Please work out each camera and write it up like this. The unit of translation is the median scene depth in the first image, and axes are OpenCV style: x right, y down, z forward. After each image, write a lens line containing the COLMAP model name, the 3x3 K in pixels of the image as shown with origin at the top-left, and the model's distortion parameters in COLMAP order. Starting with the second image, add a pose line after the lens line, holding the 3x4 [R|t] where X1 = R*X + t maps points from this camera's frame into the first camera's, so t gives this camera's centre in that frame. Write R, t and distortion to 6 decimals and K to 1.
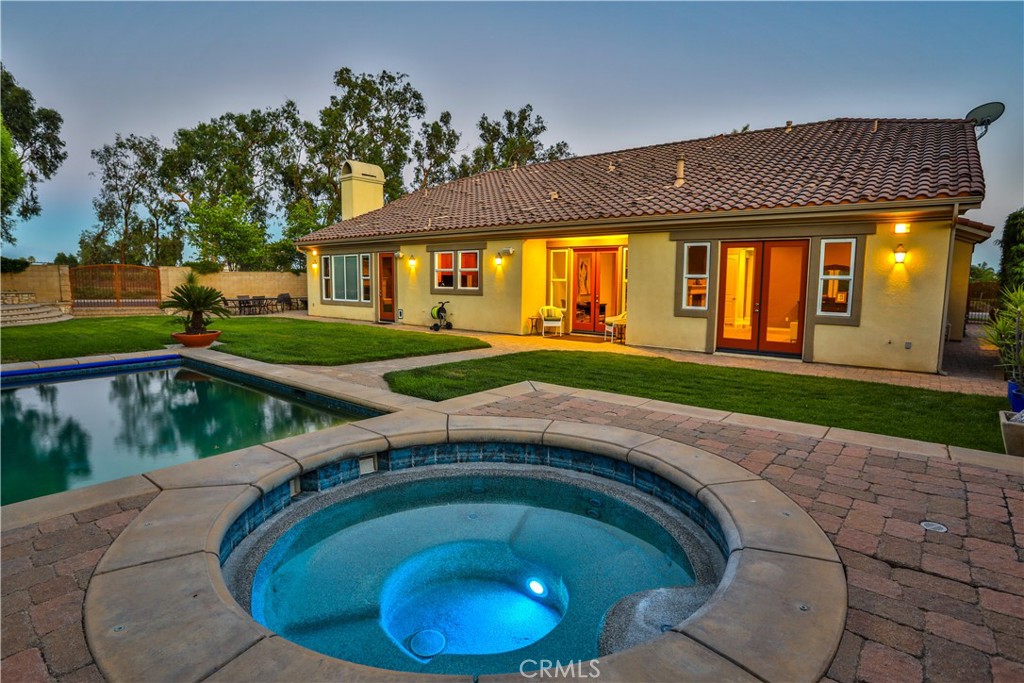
lens RADIAL K [[522.6, 0, 504.4], [0, 522.6, 341.4], [0, 0, 1]] dist [-0.053243, 0.018796]
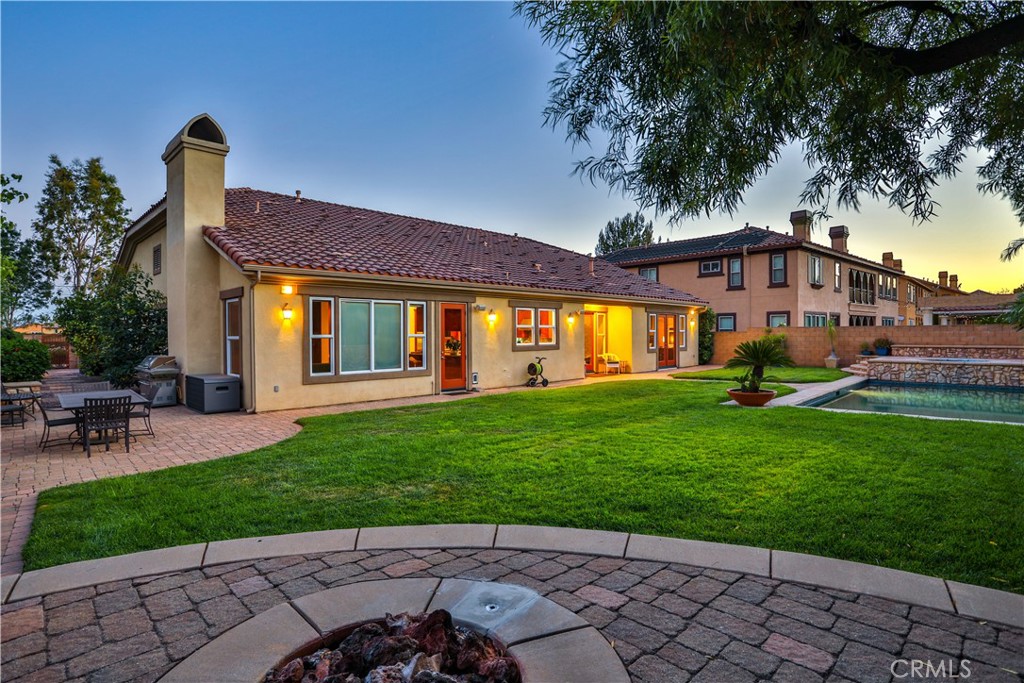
lens RADIAL K [[522.6, 0, 511.4], [0, 522.6, 337.7], [0, 0, 1]] dist [-0.053243, 0.018796]
pose [[0.086902, -0.018683, 0.996042, -1.050708], [0.120767, 0.992648, 0.008083, -0.120120], [-0.988870, 0.119587, 0.088519, 0.891146]]
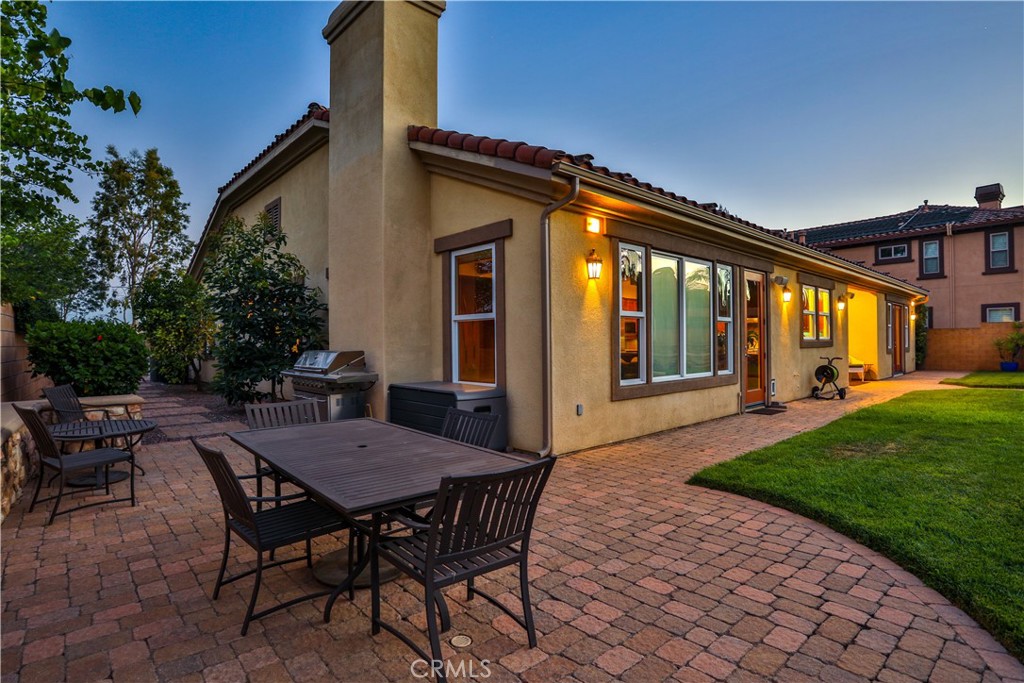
lens RADIAL K [[522.6, 0, 515.8], [0, 522.6, 338.6], [0, 0, 1]] dist [-0.053243, 0.018796]
pose [[0.134839, -0.004867, 0.990856, -0.793765], [0.122695, 0.992374, -0.011822, -0.133980], [-0.983242, 0.123167, 0.134408, 1.220059]]
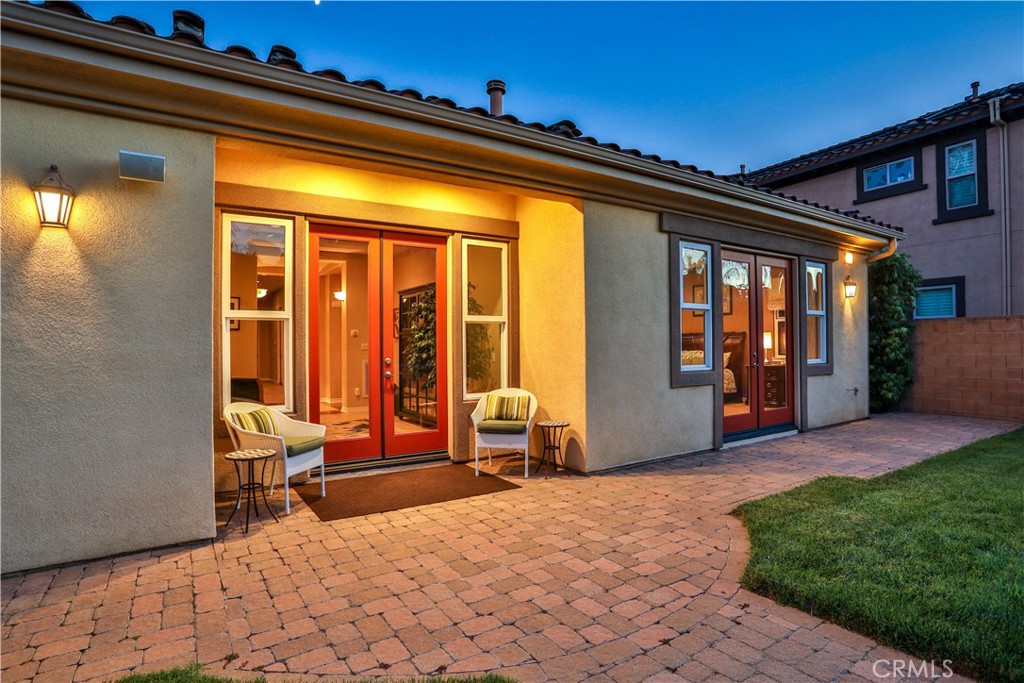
lens RADIAL K [[522.6, 0, 509.1], [0, 522.6, 348.0], [0, 0, 1]] dist [-0.053243, 0.018796]
pose [[0.309235, -0.010565, 0.950927, -0.121811], [0.126654, 0.991488, -0.030171, -0.061697], [-0.942514, 0.129768, 0.307940, 0.675562]]
